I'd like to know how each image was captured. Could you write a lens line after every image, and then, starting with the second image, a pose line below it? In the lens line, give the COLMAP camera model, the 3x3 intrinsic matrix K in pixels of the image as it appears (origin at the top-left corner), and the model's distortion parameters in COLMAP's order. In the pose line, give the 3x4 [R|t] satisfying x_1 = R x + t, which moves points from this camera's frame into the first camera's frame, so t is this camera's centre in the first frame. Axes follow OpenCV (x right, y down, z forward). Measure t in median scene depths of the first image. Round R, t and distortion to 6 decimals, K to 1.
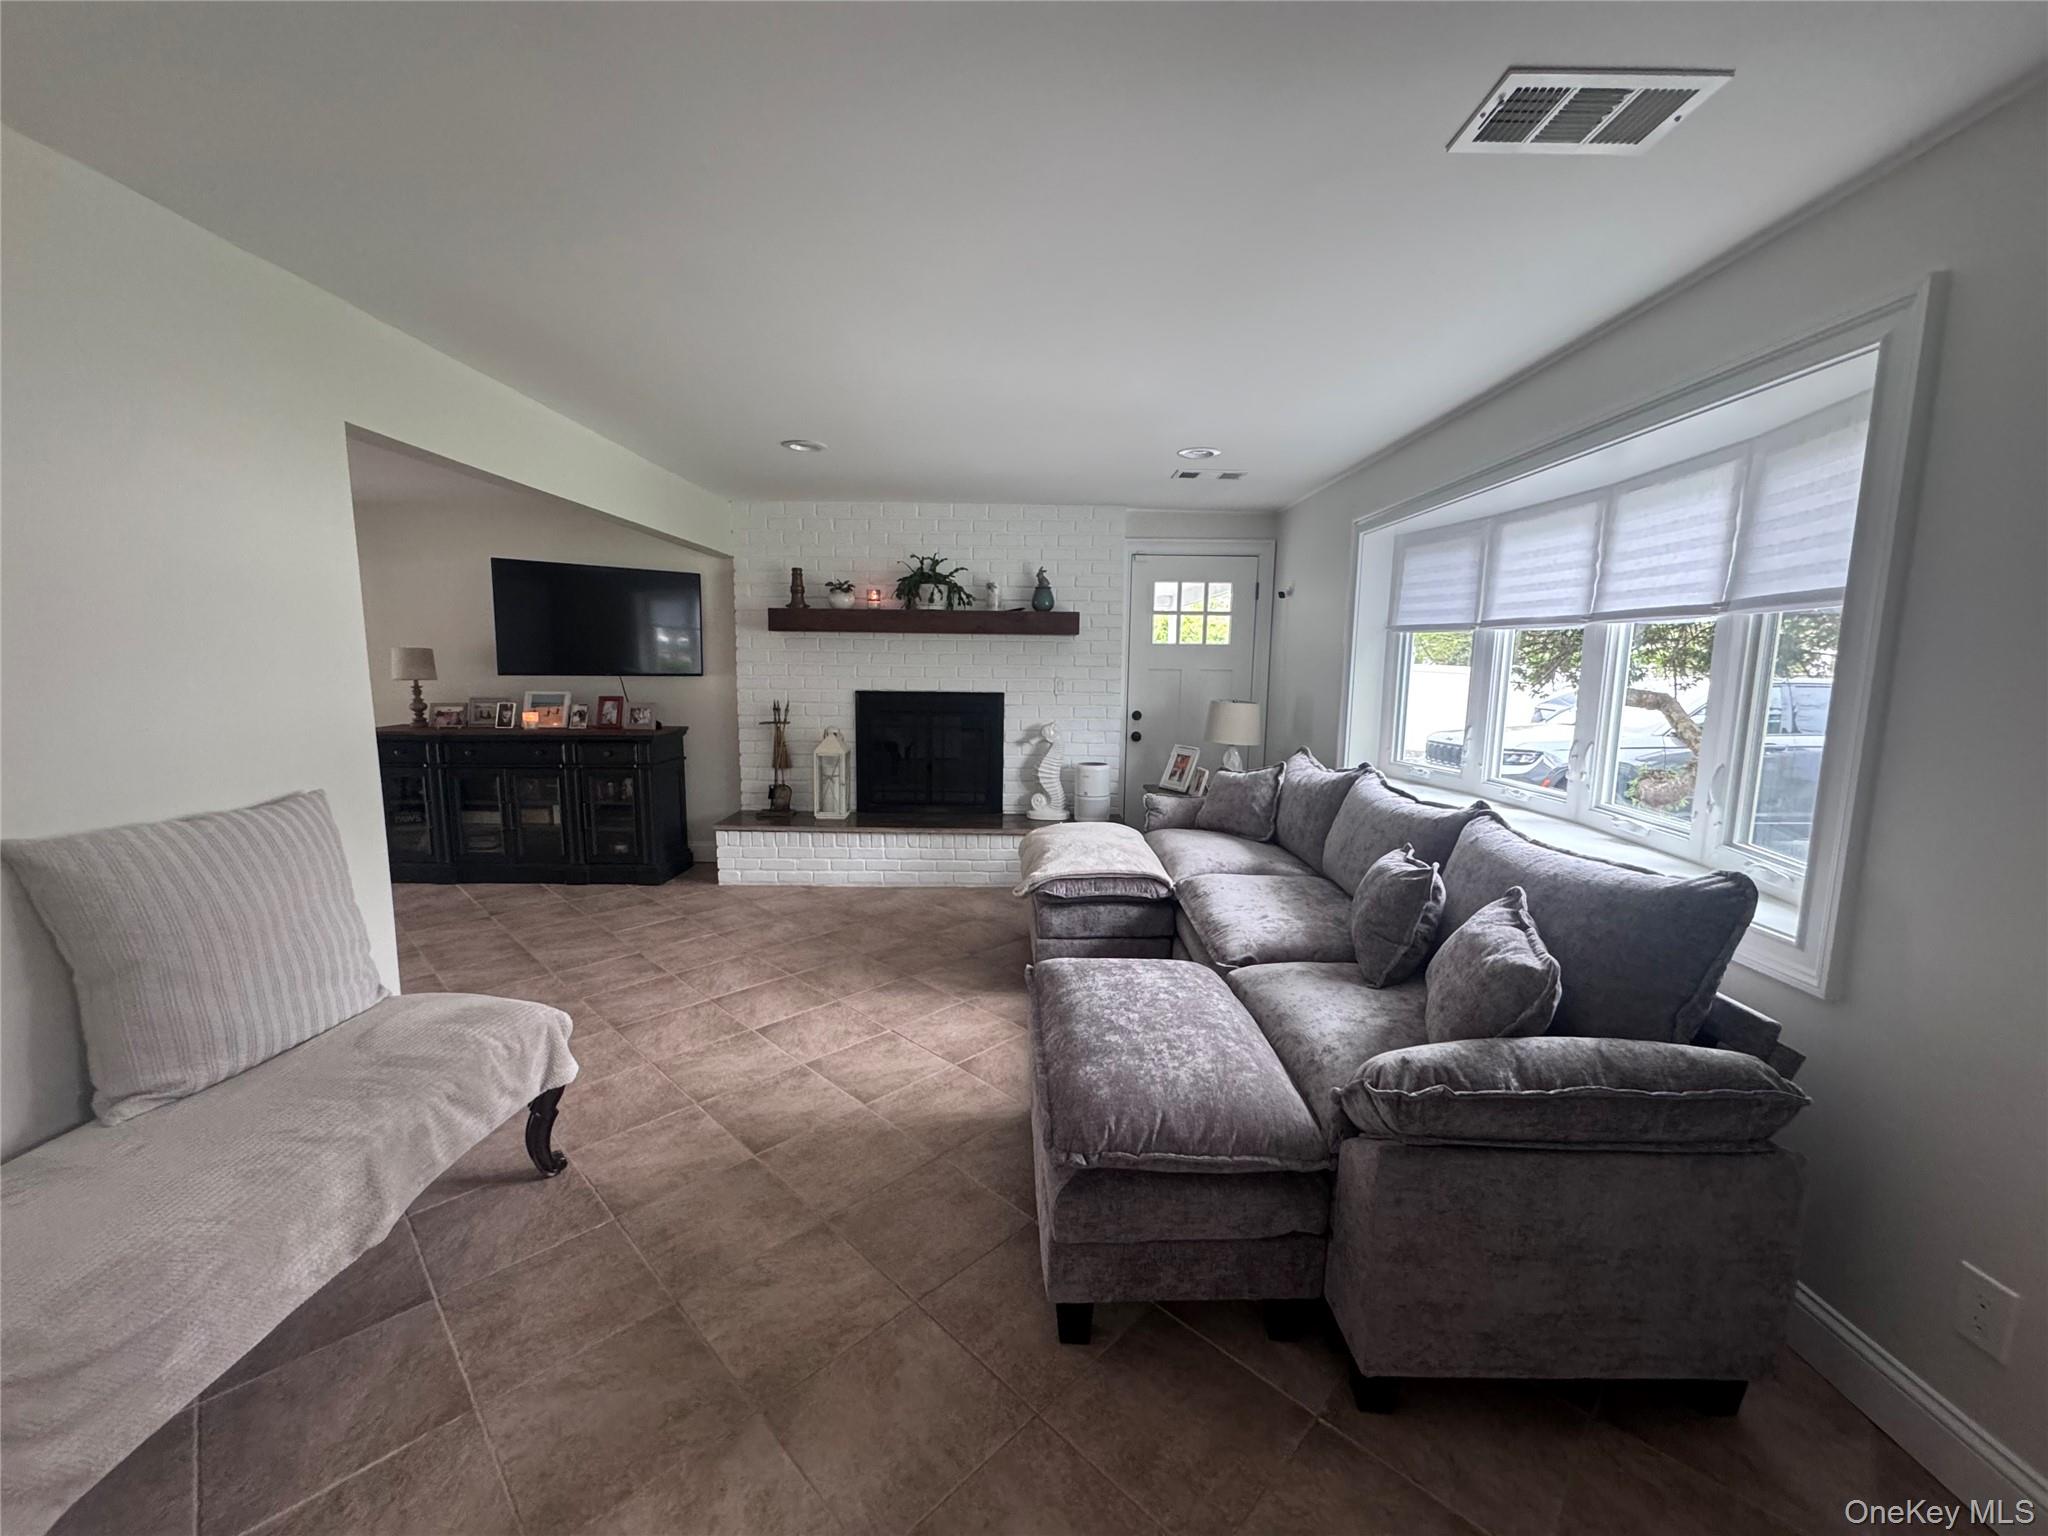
lens RADIAL K [[813.1, 0, 1023.0], [0, 813.1, 766.6], [0, 0, 1]] dist [-0.003268, -0.000192]
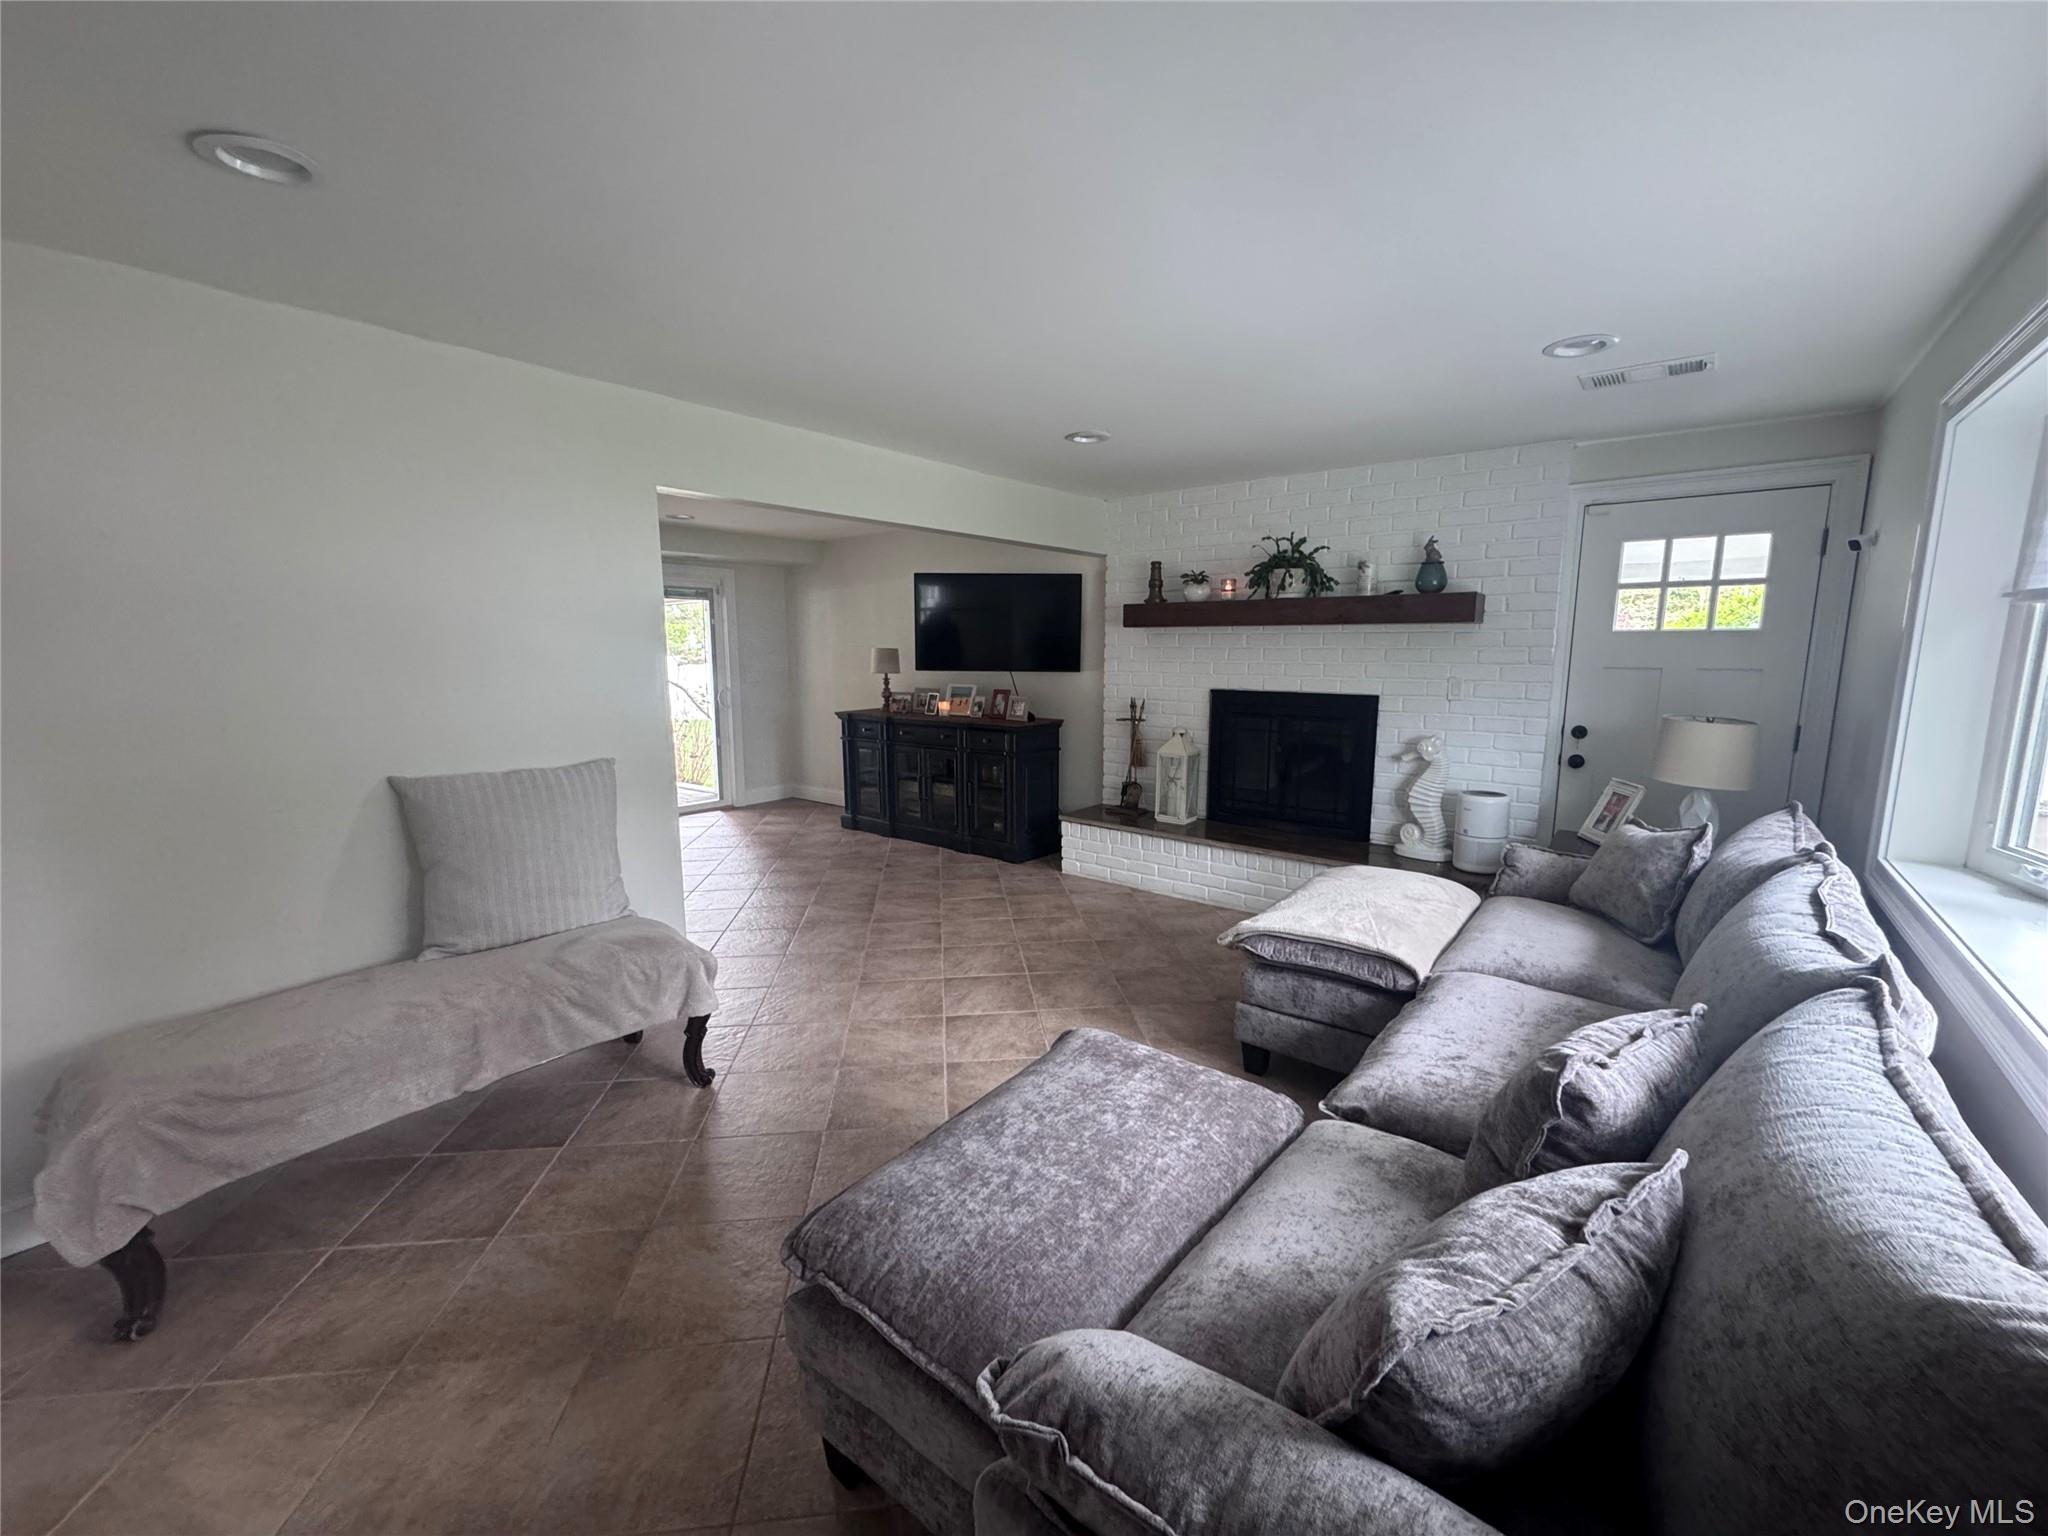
lens RADIAL K [[813.1, 0, 1023.0], [0, 813.1, 766.6], [0, 0, 1]] dist [-0.003268, -0.000192]
pose [[0.776336, 0.080676, -0.625135, 0.229201], [-0.073892, 0.996585, 0.036848, -0.024958], [0.625973, 0.017586, 0.779646, 0.151415]]
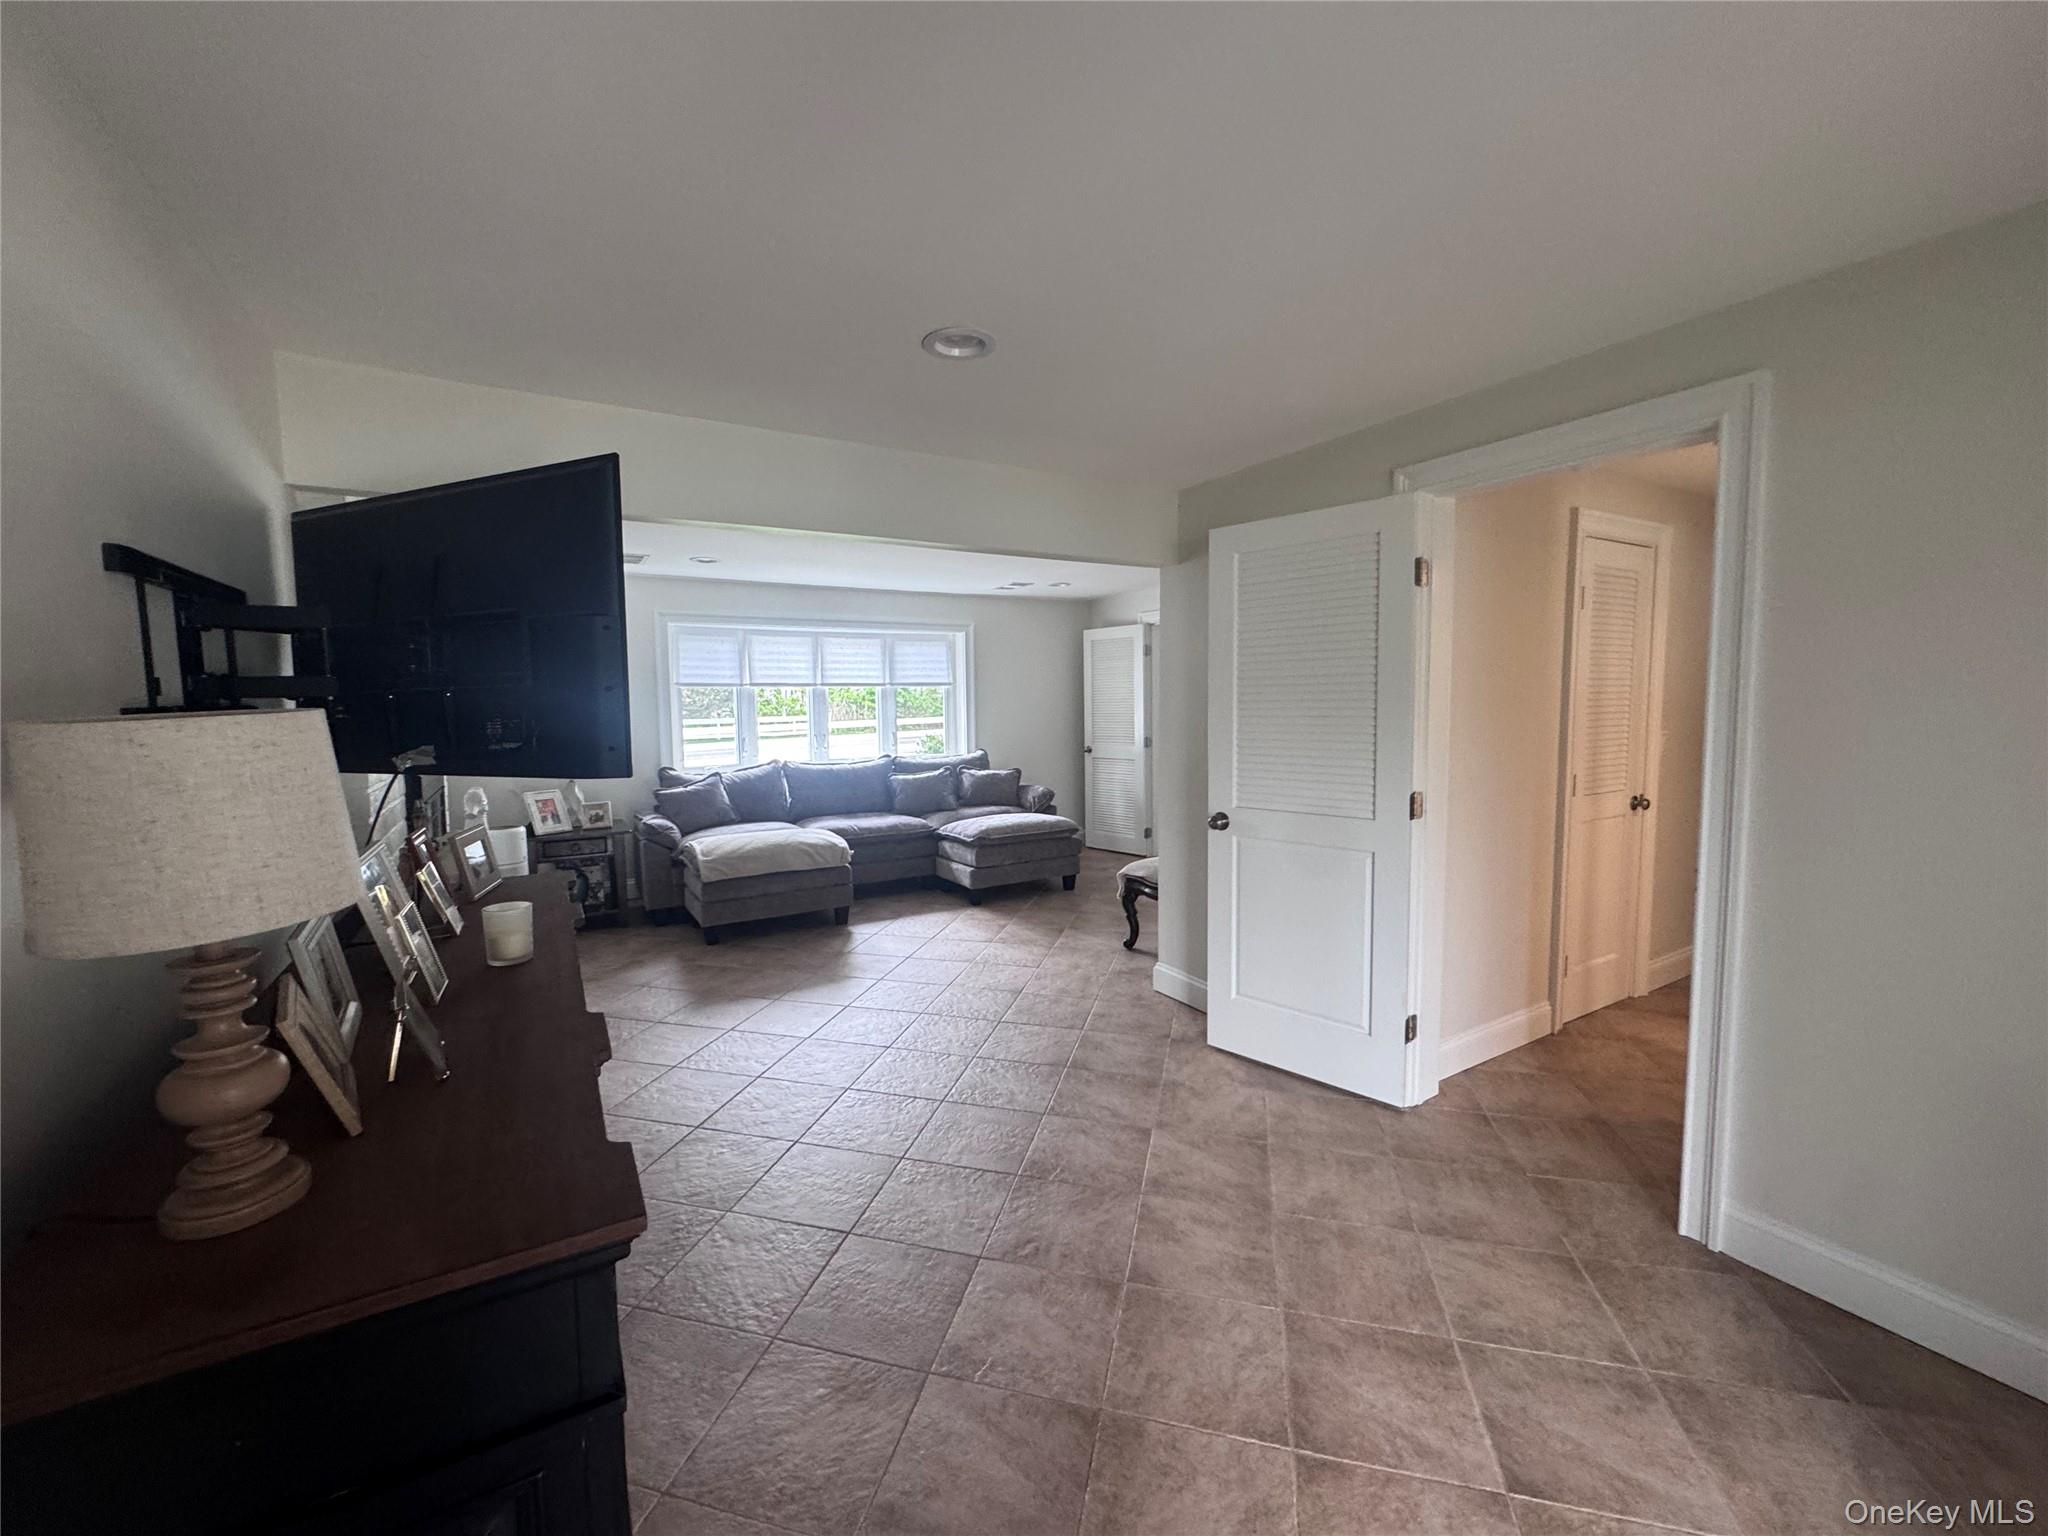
lens RADIAL K [[813.1, 0, 1023.0], [0, 813.1, 766.6], [0, 0, 1]] dist [-0.003268, -0.000192]
pose [[-0.505270, -0.076431, 0.859570, -0.979430], [0.121130, 0.979927, 0.158336, -0.142864], [-0.854417, 0.184122, -0.485870, 0.961836]]
